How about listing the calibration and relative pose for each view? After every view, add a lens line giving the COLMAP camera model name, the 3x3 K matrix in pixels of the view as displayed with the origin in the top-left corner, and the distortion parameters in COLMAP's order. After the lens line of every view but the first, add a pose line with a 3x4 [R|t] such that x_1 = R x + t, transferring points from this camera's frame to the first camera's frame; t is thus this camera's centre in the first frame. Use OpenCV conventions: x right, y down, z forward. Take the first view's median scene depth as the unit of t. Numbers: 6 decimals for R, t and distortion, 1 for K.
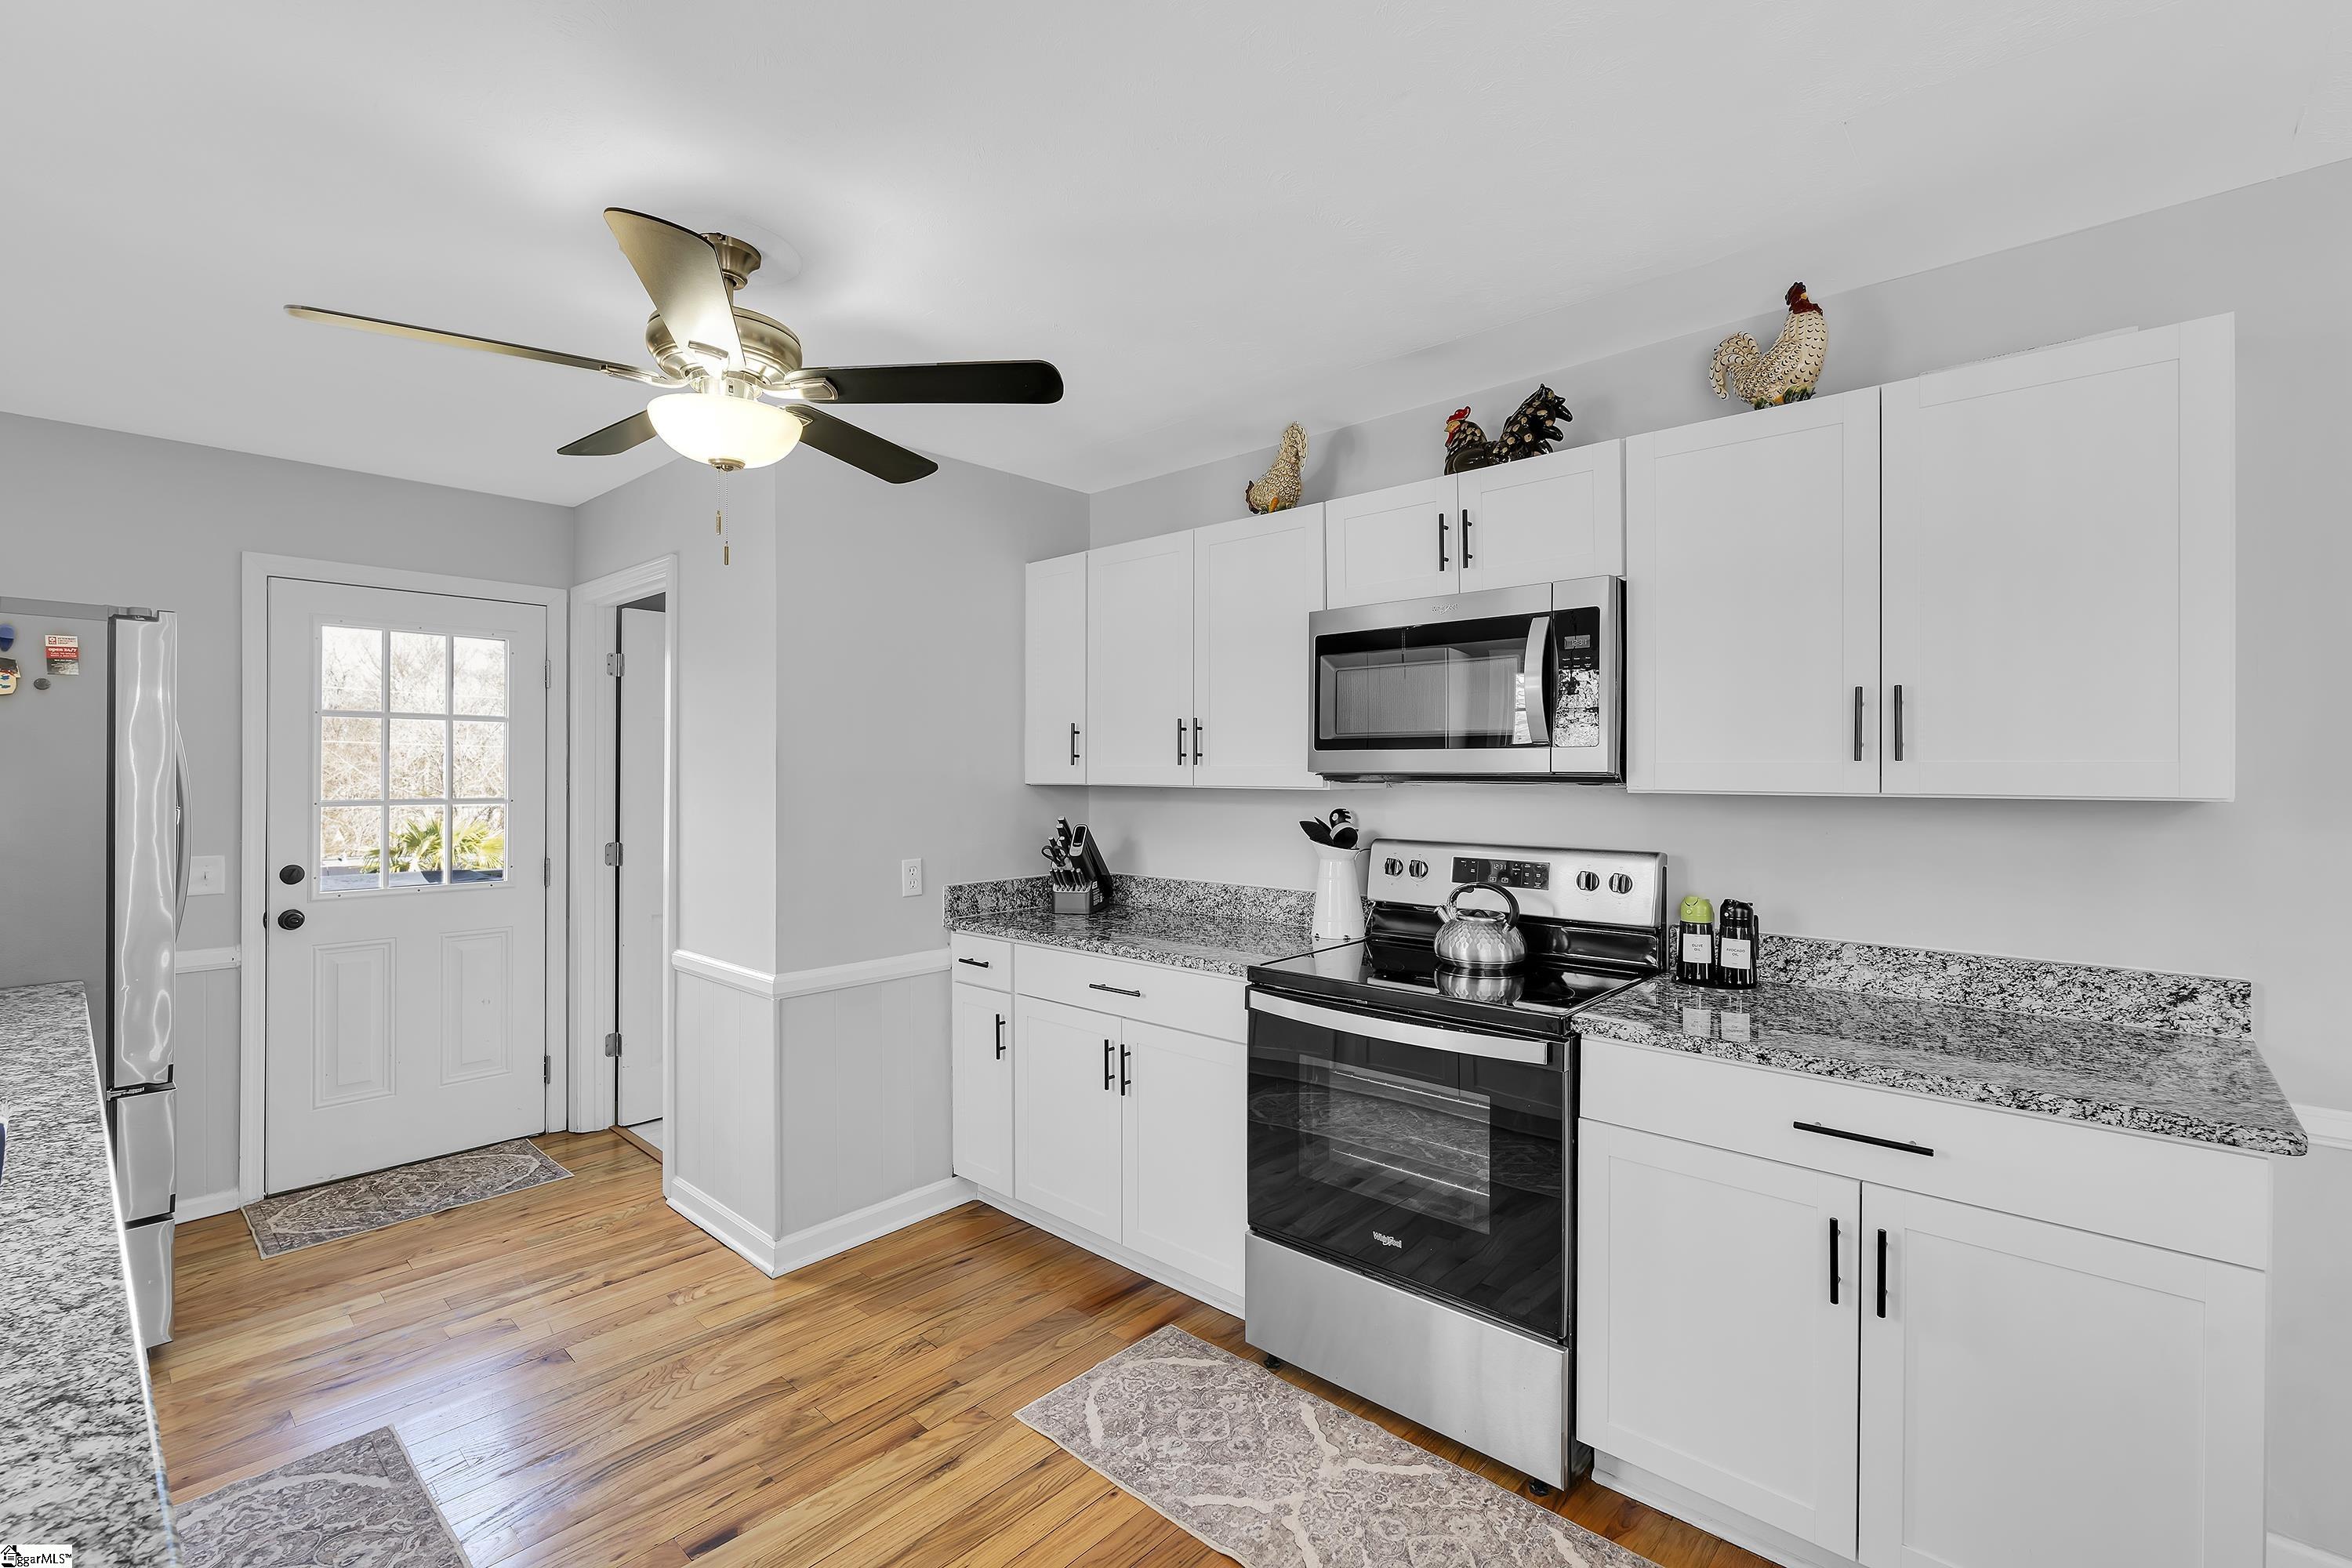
lens RADIAL K [[1044.7, 0, 1177.1], [0, 1044.7, 774.4], [0, 0, 1]] dist [-0.001924, 0.000039]
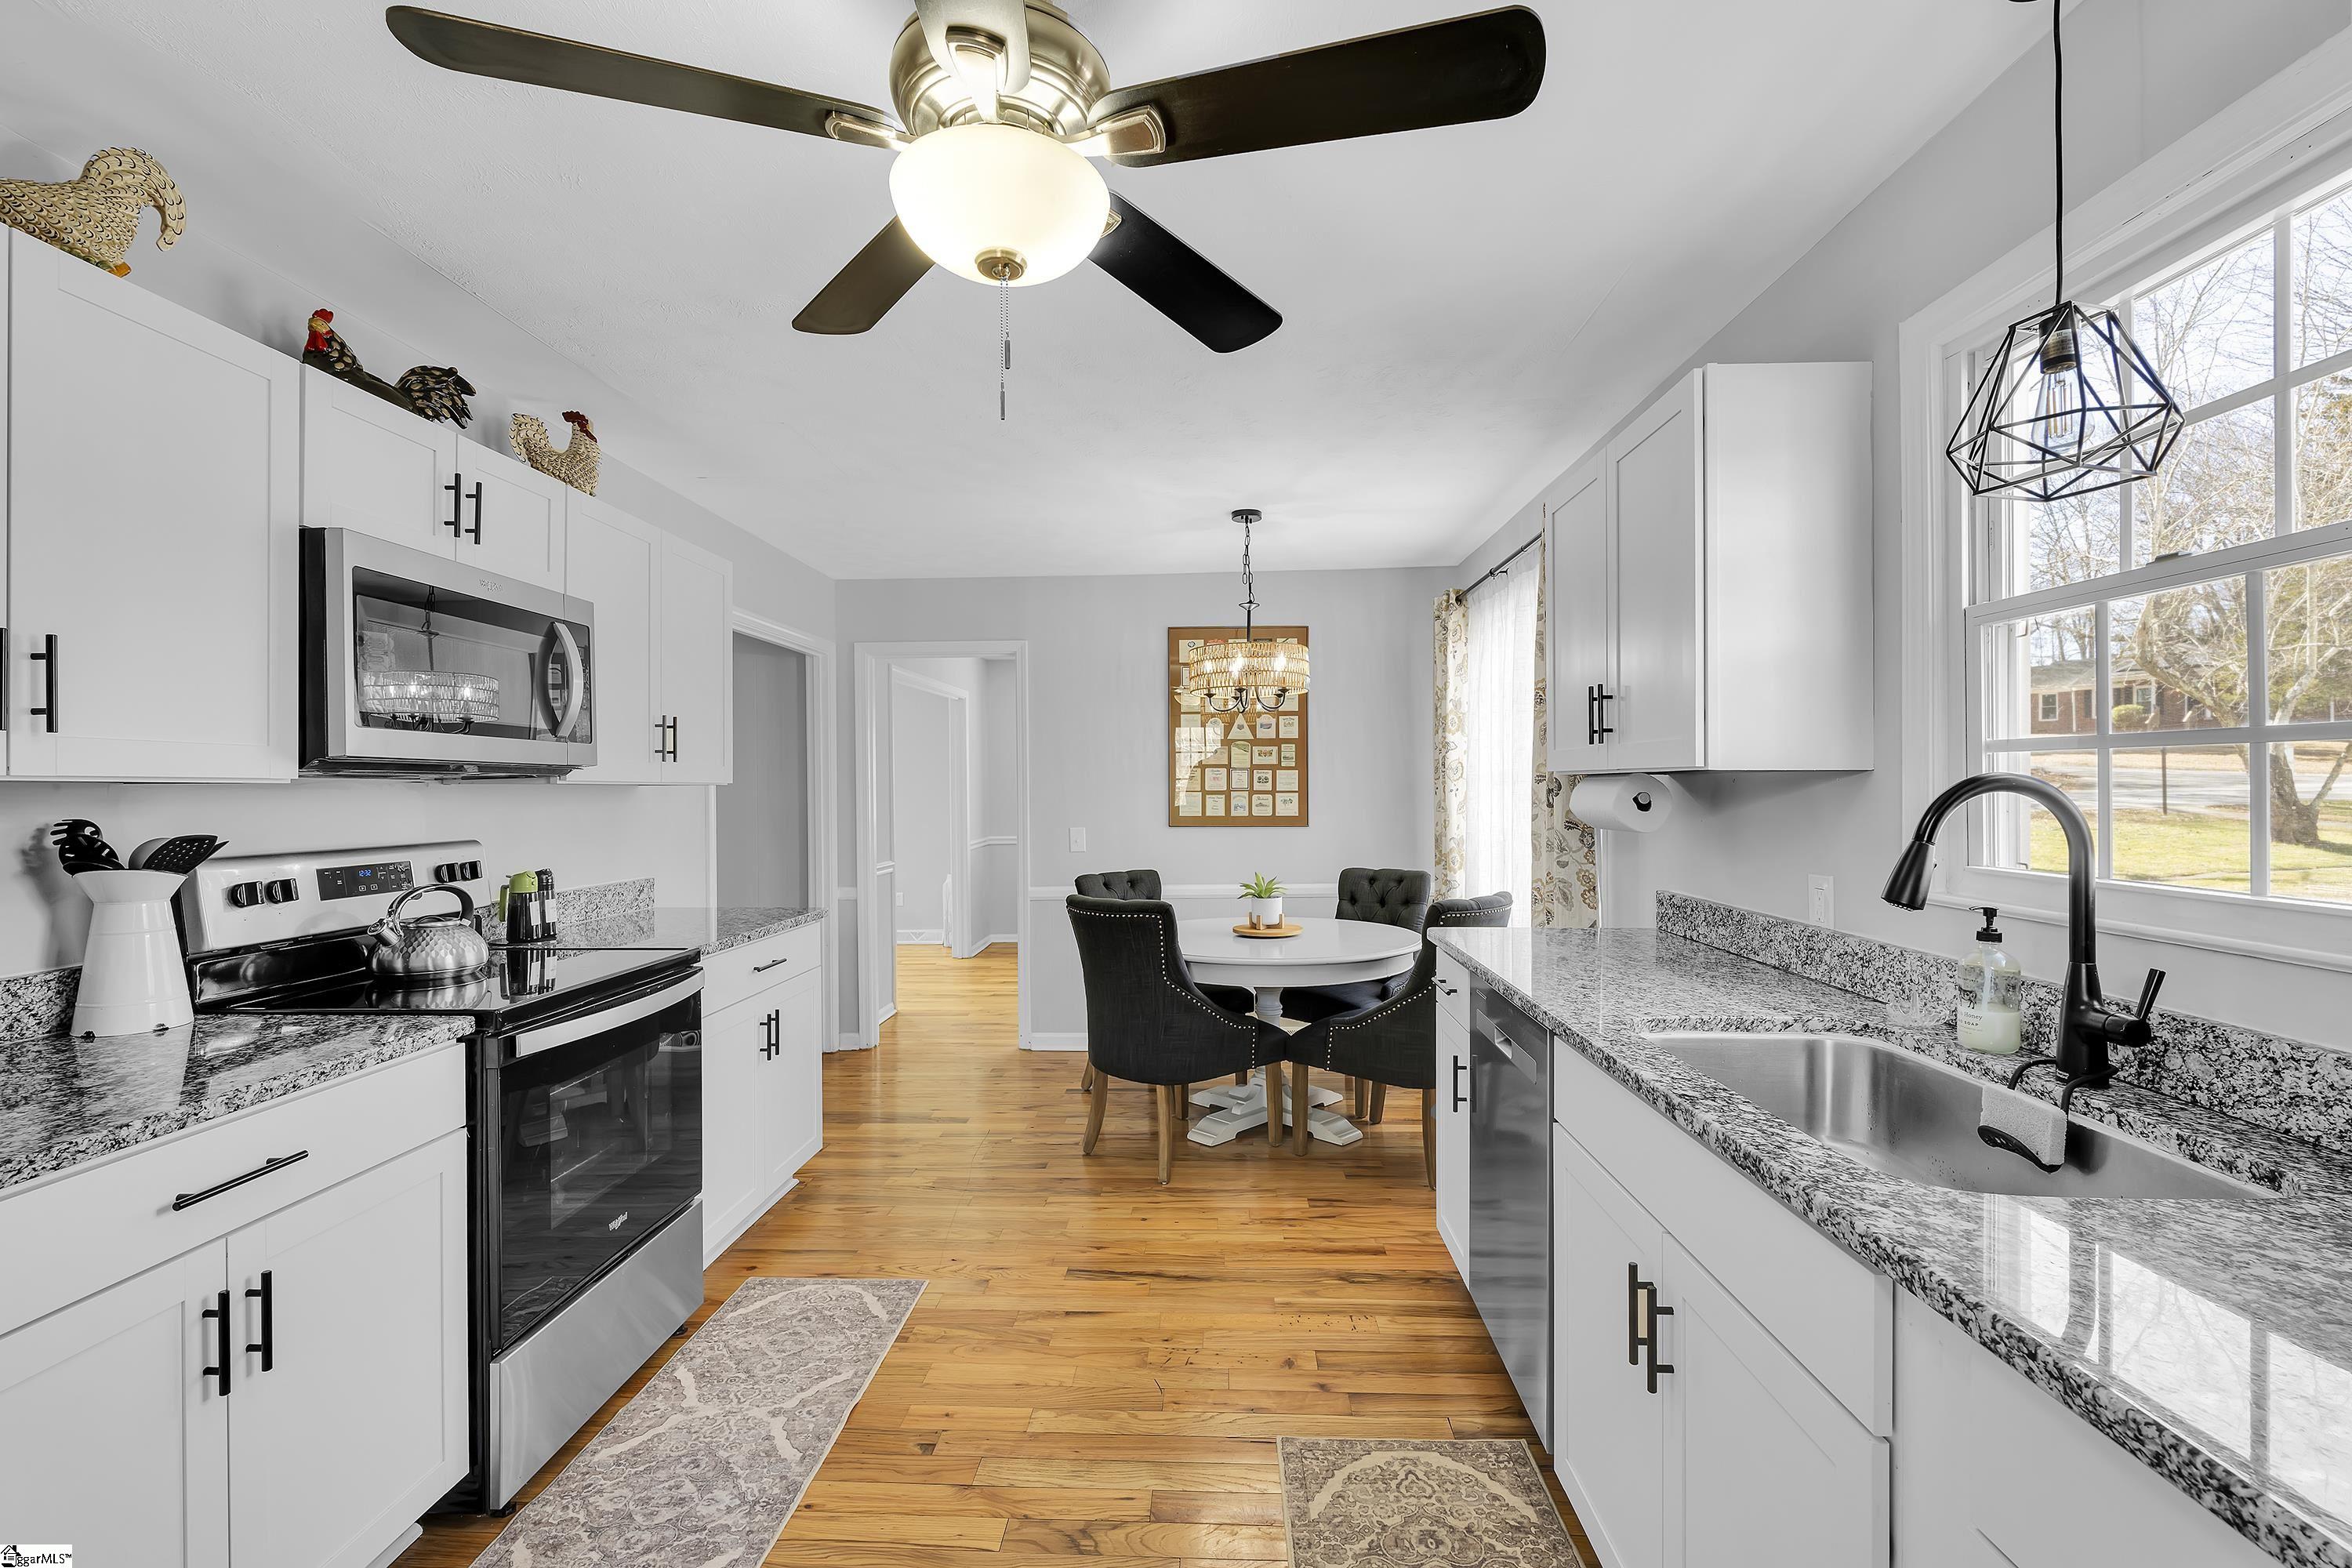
lens RADIAL K [[1044.7, 0, 1177.8], [0, 1044.7, 788.0], [0, 0, 1]] dist [-0.001924, 0.000039]
pose [[-0.645434, 0.004314, 0.763804, -0.825777], [0.008313, 0.999965, 0.001377, 0.023946], [-0.763771, 0.007238, -0.645447, 1.100346]]
